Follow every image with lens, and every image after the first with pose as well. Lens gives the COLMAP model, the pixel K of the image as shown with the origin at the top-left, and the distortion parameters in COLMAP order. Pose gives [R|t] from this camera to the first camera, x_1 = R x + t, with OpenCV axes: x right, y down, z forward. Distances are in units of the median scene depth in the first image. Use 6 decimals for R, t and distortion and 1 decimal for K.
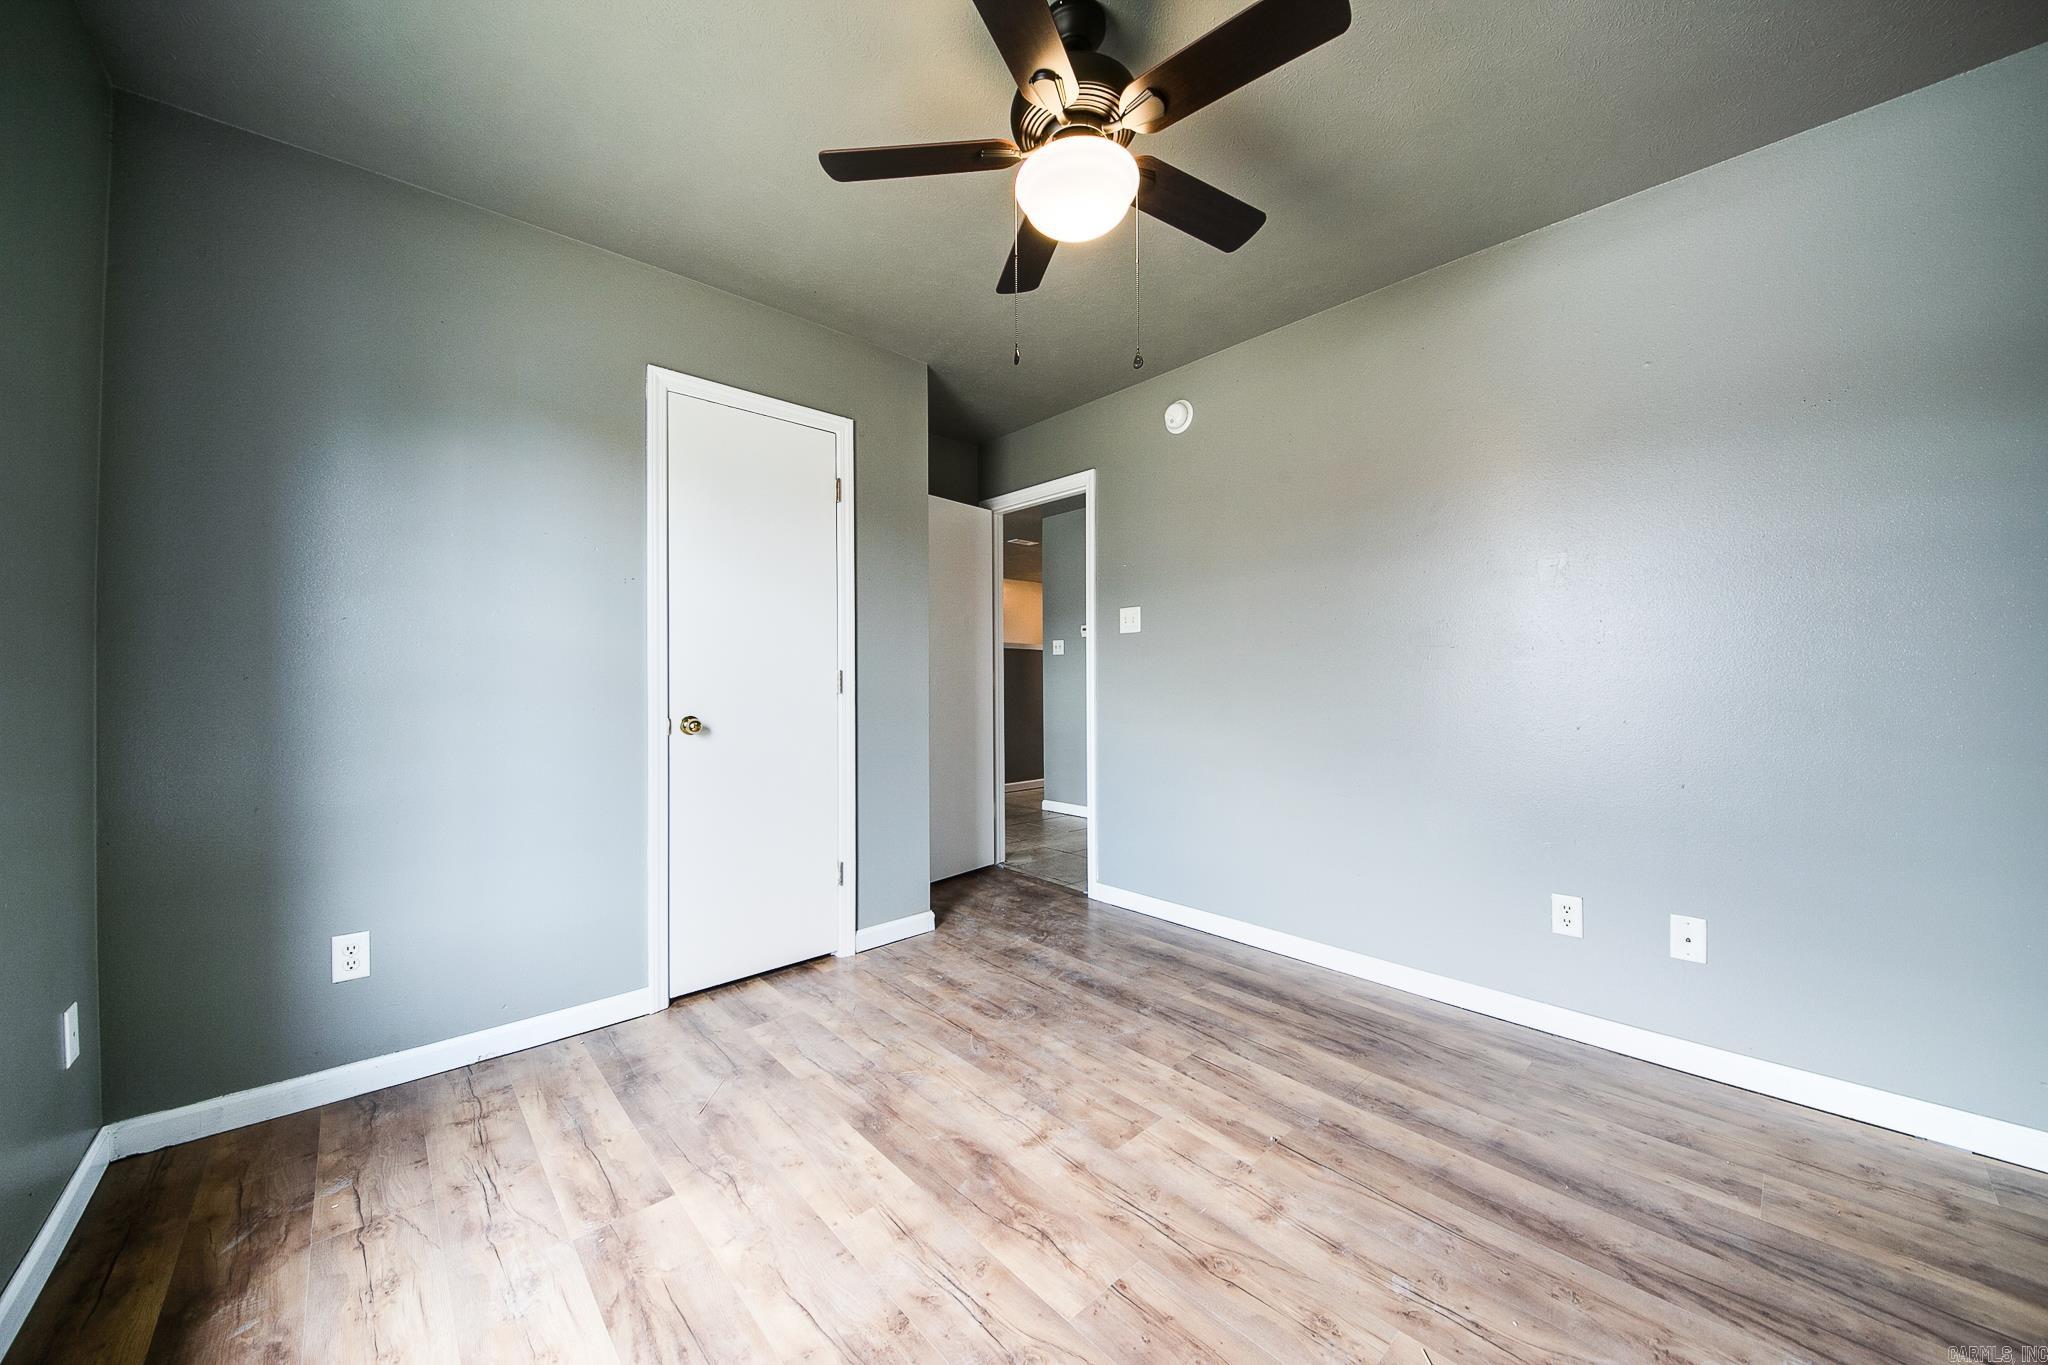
lens RADIAL K [[723.1, 0, 1020.4], [0, 723.1, 675.0], [0, 0, 1]] dist [0.016016, -0.012144]
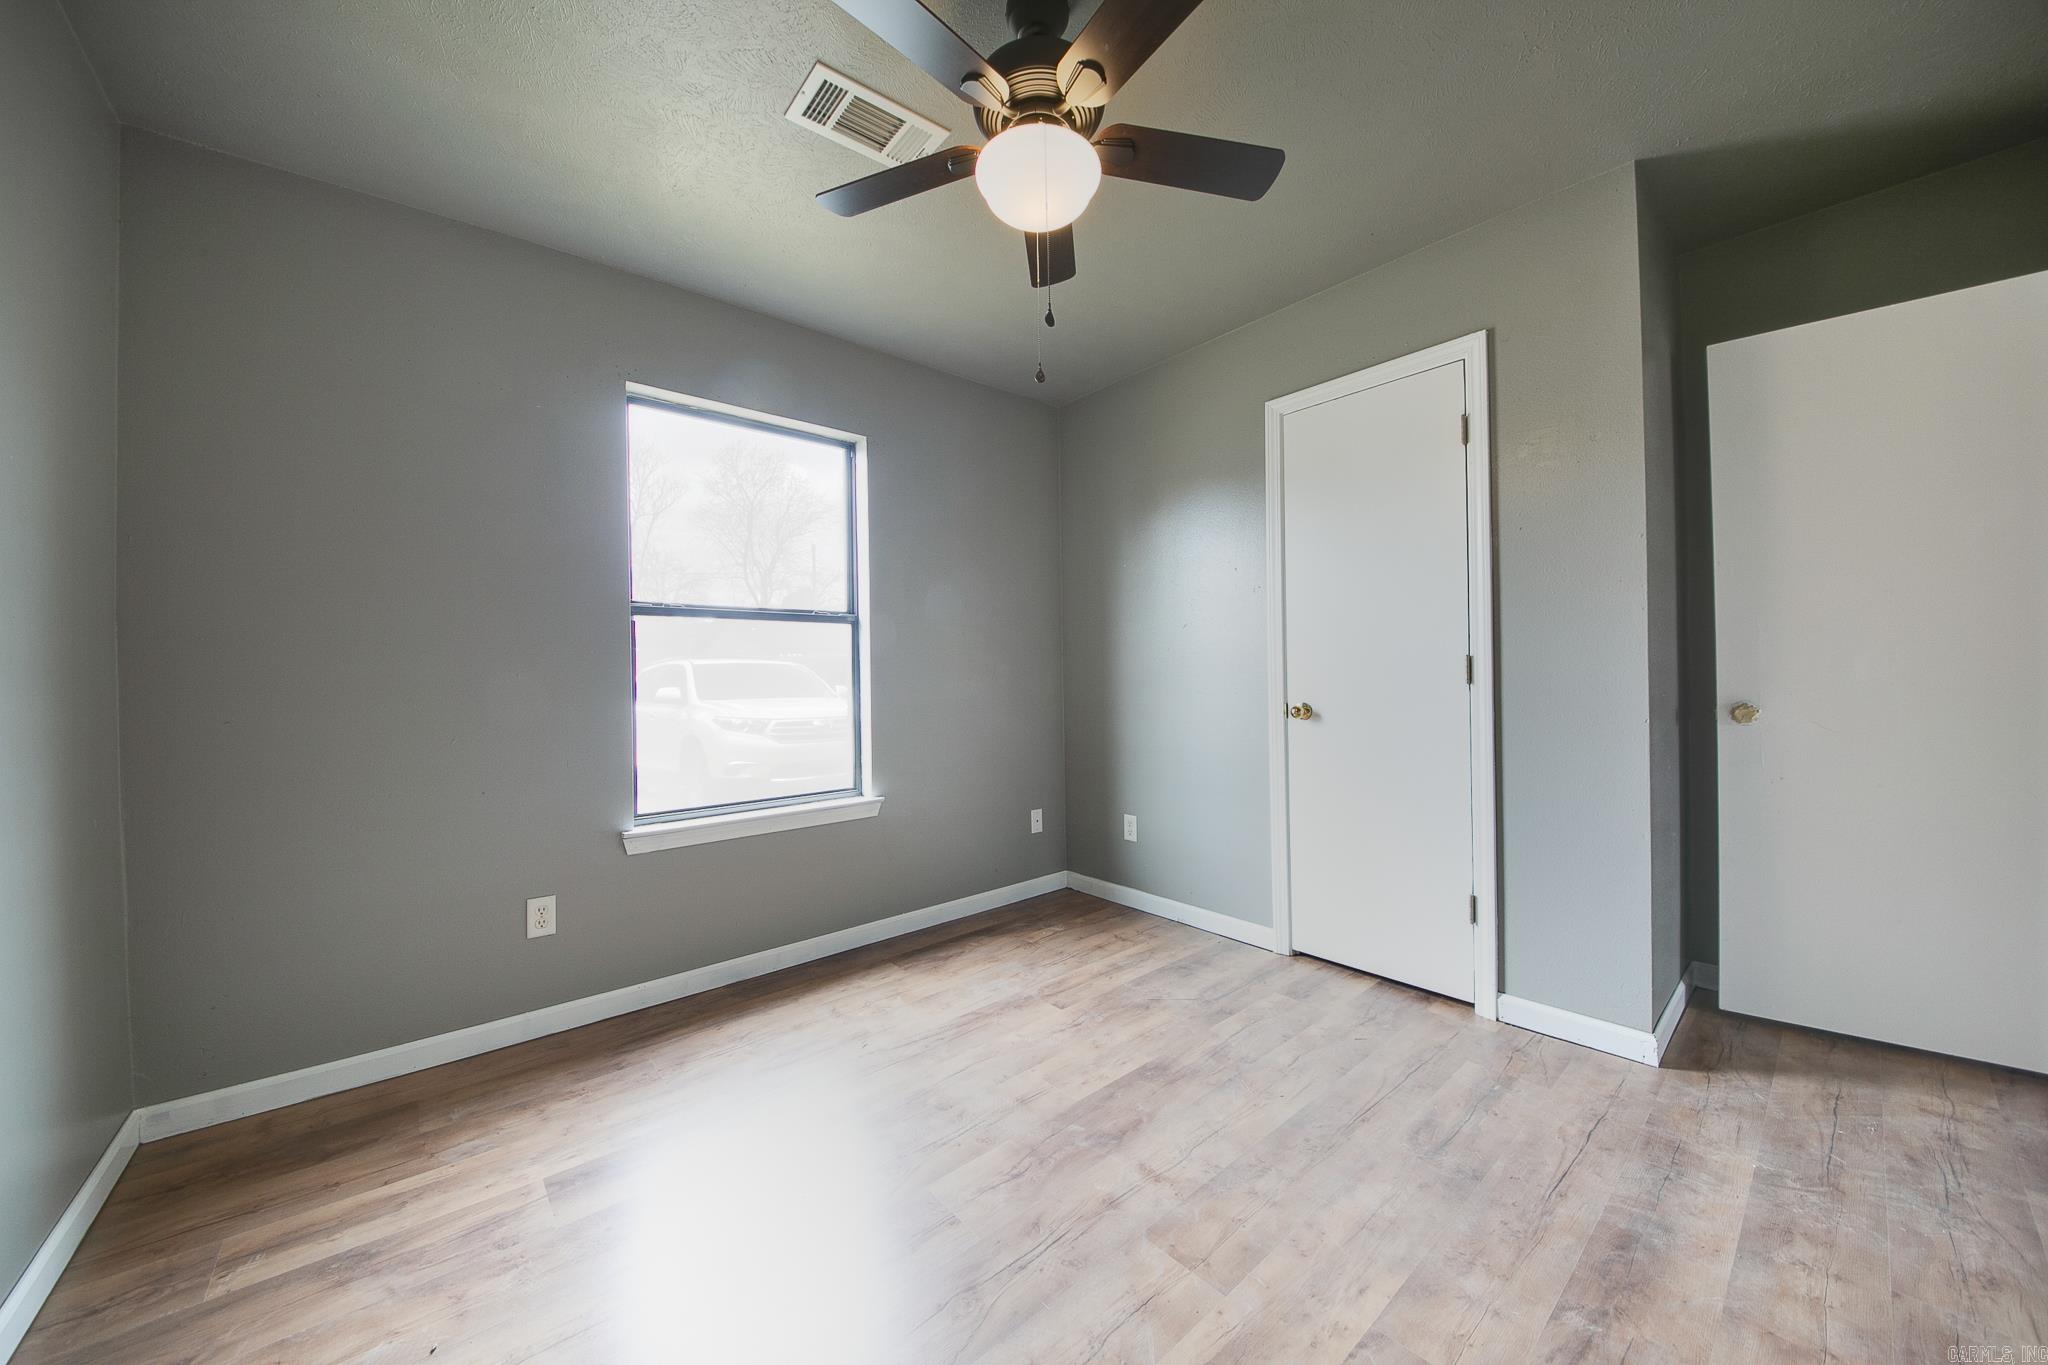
lens RADIAL K [[723.1, 0, 1020.4], [0, 723.1, 675.0], [0, 0, 1]] dist [0.016016, -0.012144]
pose [[-0.025143, 0.007163, -0.999658, 0.805322], [0.020991, 0.999758, 0.006635, -0.000954], [0.999463, -0.020817, -0.025287, 0.744289]]
